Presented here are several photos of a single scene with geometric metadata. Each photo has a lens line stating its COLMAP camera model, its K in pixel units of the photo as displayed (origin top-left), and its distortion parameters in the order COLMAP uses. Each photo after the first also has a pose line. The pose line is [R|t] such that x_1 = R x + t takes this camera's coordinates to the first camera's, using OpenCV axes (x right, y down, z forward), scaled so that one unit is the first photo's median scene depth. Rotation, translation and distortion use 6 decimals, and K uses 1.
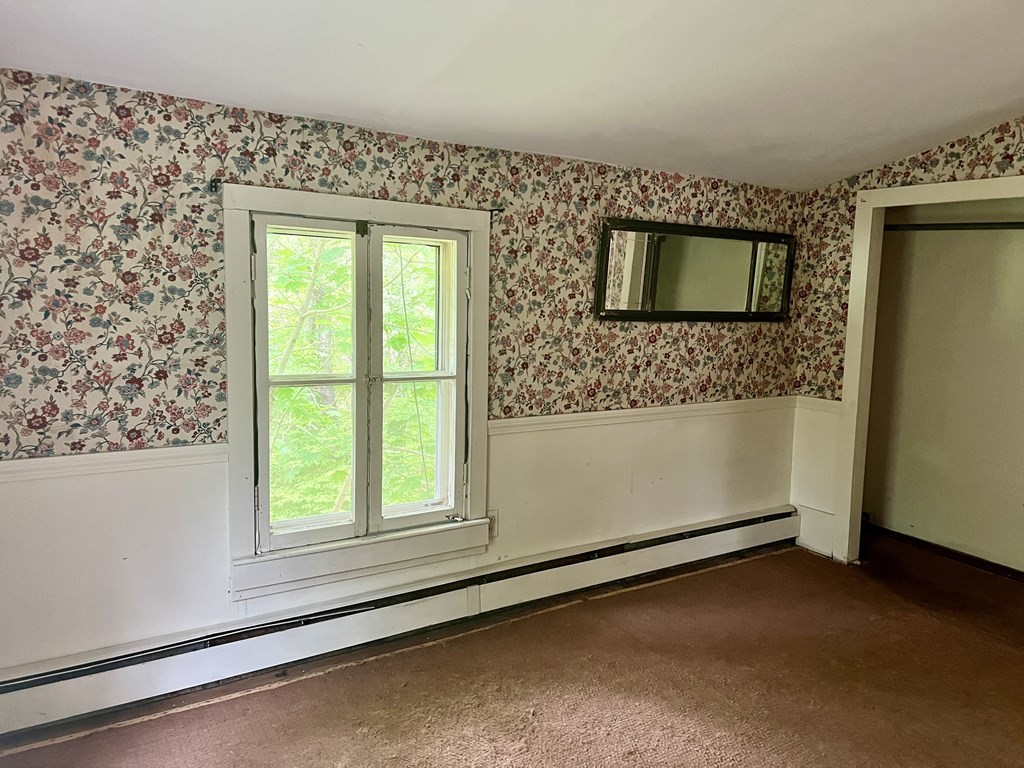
lens RADIAL K [[765.4, 0, 517.0], [0, 765.4, 385.5], [0, 0, 1]] dist [0.057259, -0.064526]
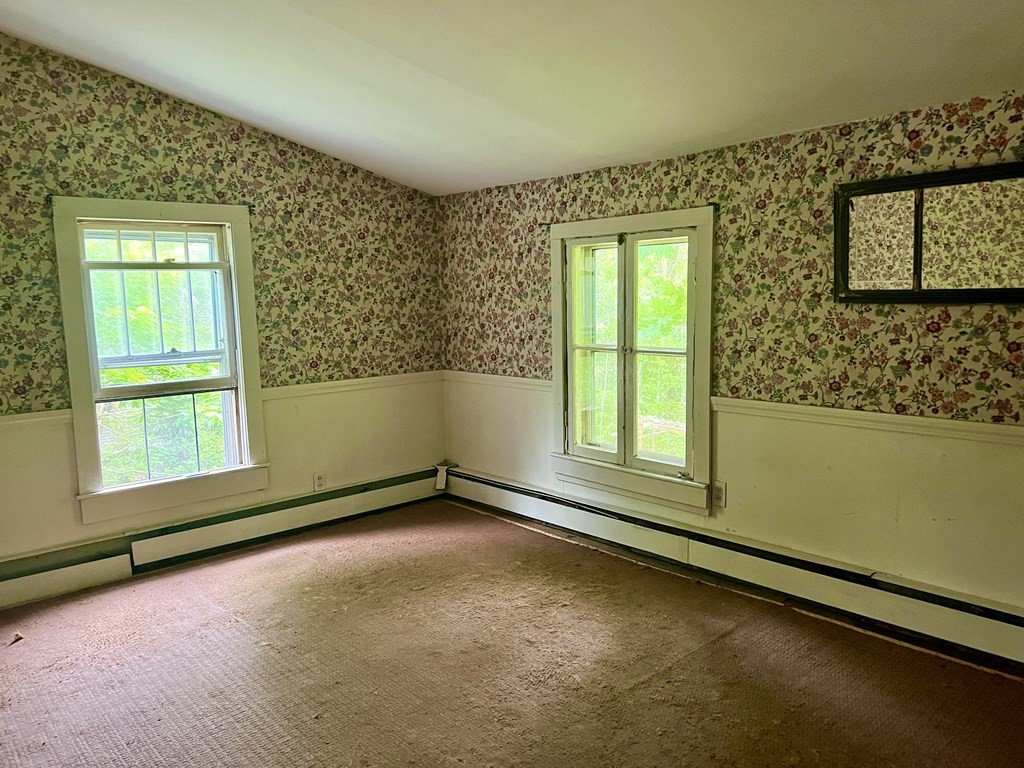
lens RADIAL K [[765.4, 0, 517.0], [0, 765.4, 385.5], [0, 0, 1]] dist [0.057259, -0.064526]
pose [[0.135181, 0.088311, -0.986877, 1.002316], [-0.090962, 0.992920, 0.076392, -0.027921], [0.986637, 0.079441, 0.142257, 0.560915]]
